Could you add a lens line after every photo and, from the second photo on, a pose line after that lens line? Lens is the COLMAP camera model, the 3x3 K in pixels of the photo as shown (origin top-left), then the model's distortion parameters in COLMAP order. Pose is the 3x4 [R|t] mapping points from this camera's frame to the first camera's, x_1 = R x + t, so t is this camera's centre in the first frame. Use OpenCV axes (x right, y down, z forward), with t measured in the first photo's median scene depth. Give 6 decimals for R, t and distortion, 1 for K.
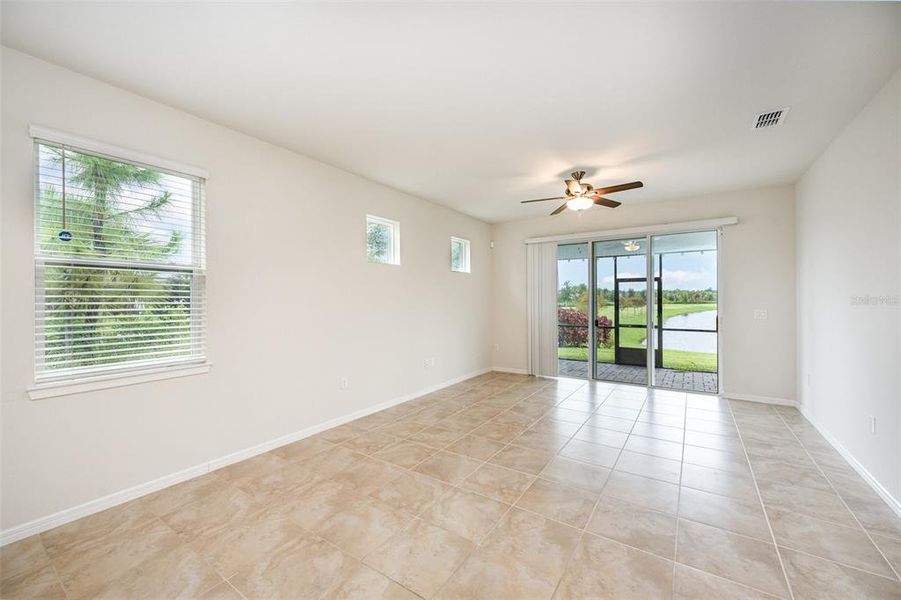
lens RADIAL K [[355.6, 0, 450.5], [0, 355.6, 300.0], [0, 0, 1]] dist [0.002139, 0.000017]
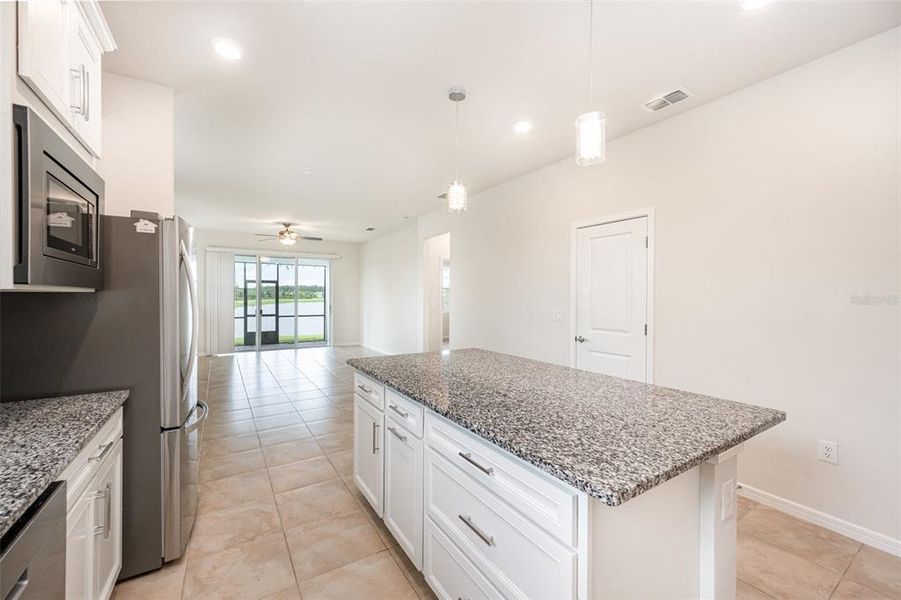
lens RADIAL K [[370.4, 0, 450.5], [0, 370.4, 300.0], [0, 0, 1]] dist [0.001212, 0.000023]
pose [[0.399630, -0.005575, 0.916659, -0.860153], [-0.002318, 0.999972, 0.007092, 0.004126], [-0.916673, -0.004959, 0.399606, -0.409674]]
